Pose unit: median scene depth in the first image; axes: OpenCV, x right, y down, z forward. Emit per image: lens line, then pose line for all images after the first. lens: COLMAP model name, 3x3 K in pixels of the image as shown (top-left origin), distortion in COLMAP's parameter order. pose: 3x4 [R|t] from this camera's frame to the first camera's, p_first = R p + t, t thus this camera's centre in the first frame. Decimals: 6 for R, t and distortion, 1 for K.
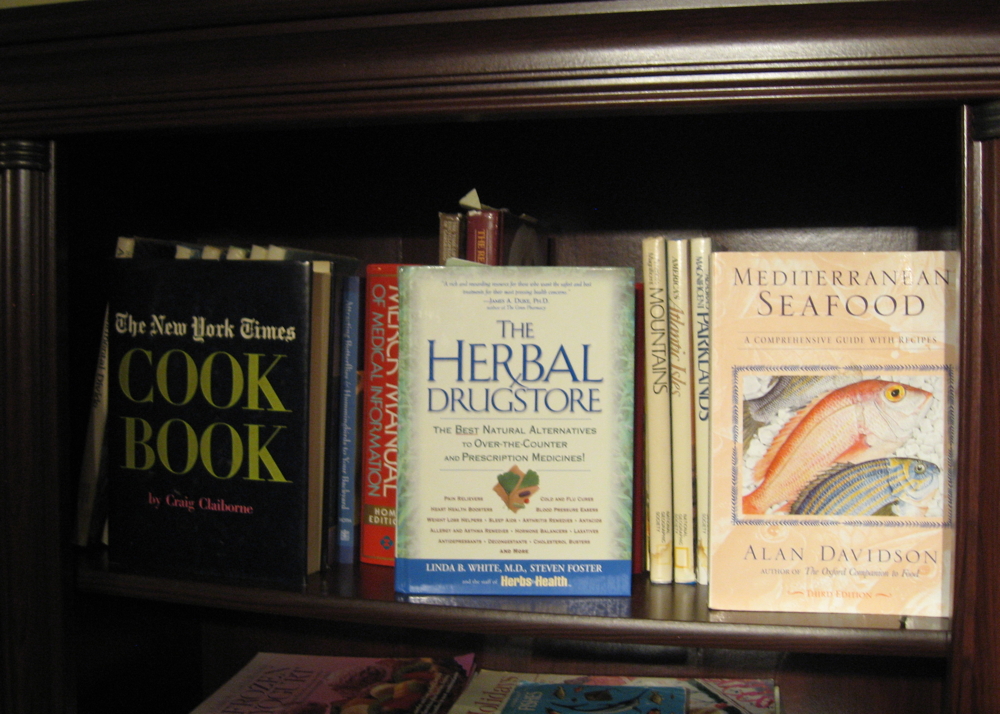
lens RADIAL K [[1121.9, 0, 550.6], [0, 1121.9, 356.4], [0, 0, 1]] dist [-0.383526, 1.137717]
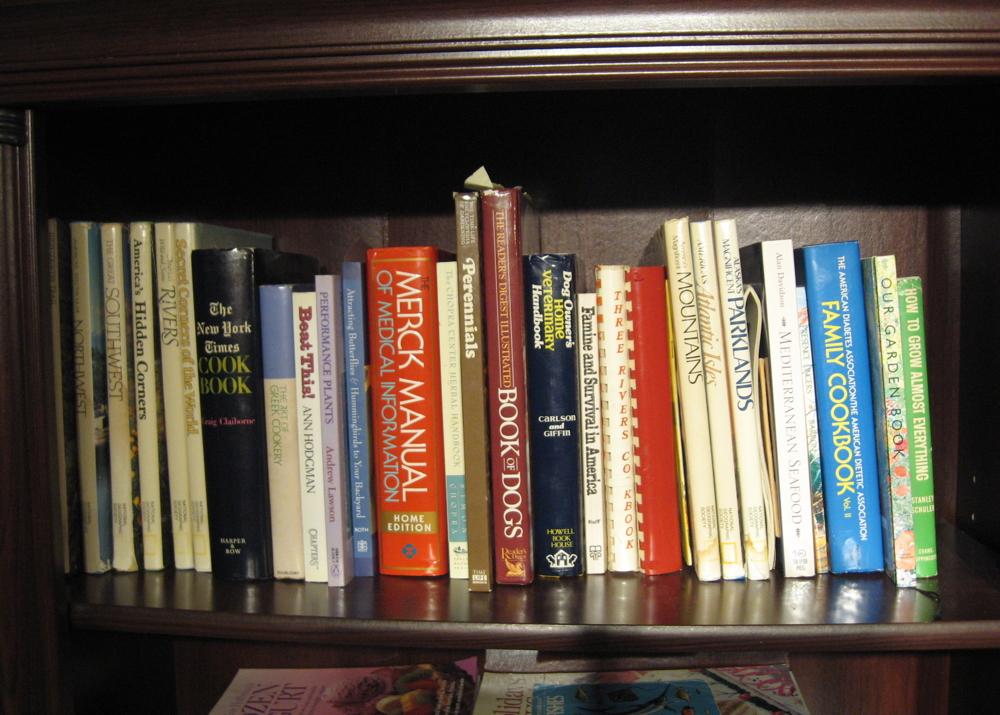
lens RADIAL K [[1047.5, 0, 498.5], [0, 1047.5, 403.1], [0, 0, 1]] dist [-0.166148, 0.193189]
pose [[0.988664, -0.028776, 0.147362, -0.194740], [0.017162, 0.996689, 0.079481, -0.022819], [-0.149161, -0.076051, 0.985884, 0.133354]]
